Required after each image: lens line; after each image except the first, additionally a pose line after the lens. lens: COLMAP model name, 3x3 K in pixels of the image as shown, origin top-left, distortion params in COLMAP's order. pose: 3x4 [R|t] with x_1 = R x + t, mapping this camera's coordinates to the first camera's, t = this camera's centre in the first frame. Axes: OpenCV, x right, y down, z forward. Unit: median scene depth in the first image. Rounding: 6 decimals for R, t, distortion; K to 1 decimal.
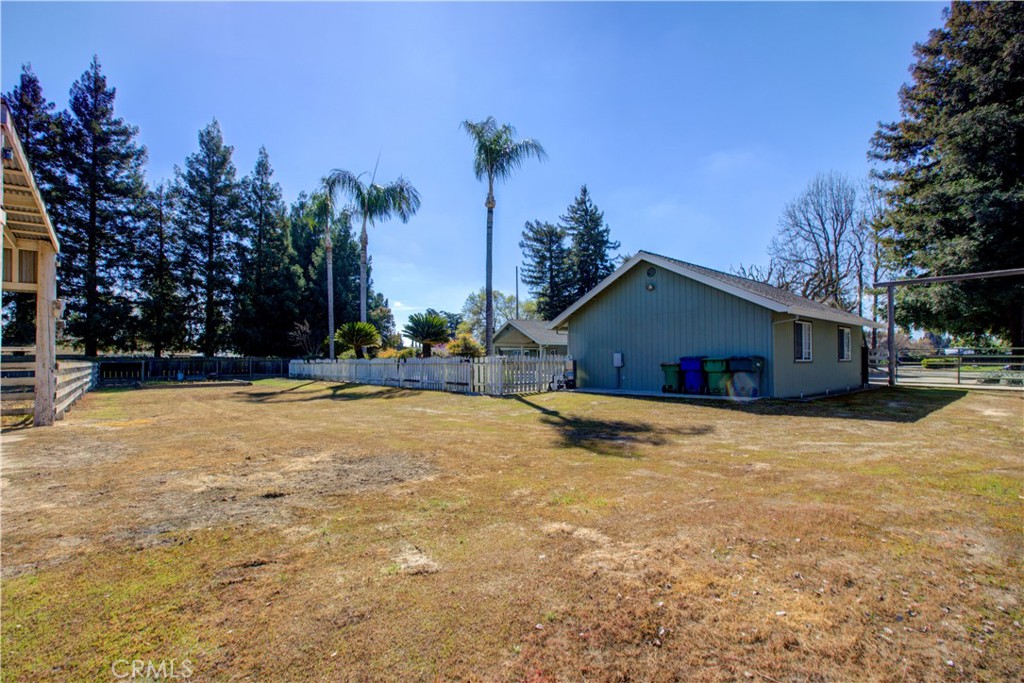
lens RADIAL K [[466.3, 0, 512.8], [0, 466.3, 347.8], [0, 0, 1]] dist [-0.007038, 0.004317]
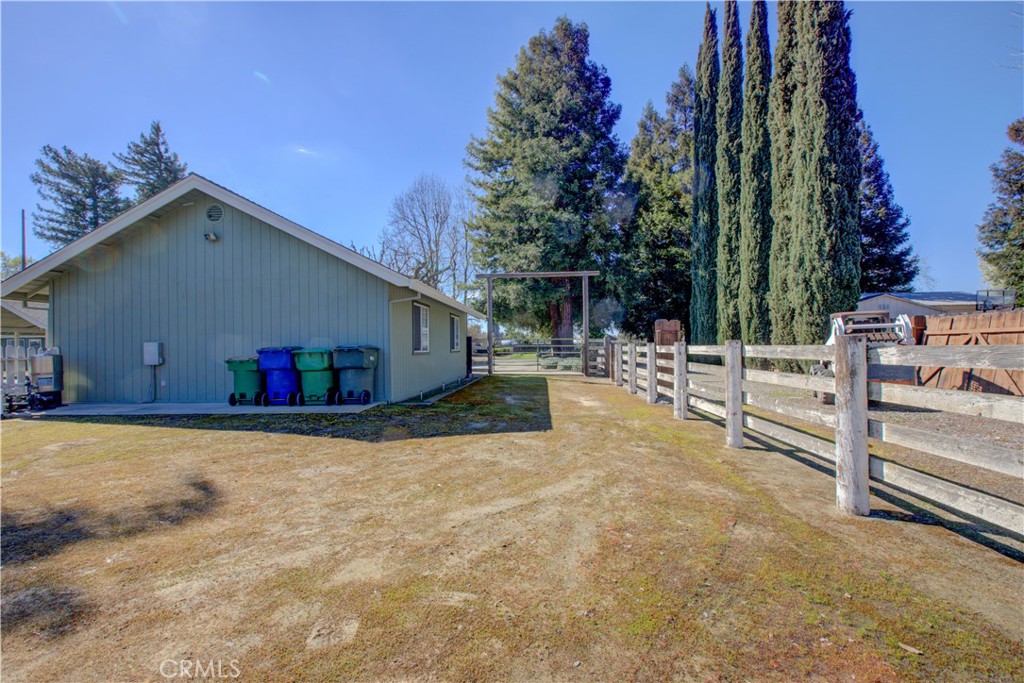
lens RADIAL K [[466.3, 0, 513.5], [0, 466.3, 343.2], [0, 0, 1]] dist [-0.007038, 0.004317]
pose [[0.705524, -0.000076, 0.708686, 0.089217], [-0.007271, 0.999947, 0.007345, 0.003236], [-0.708648, -0.010335, 0.705486, 0.175485]]
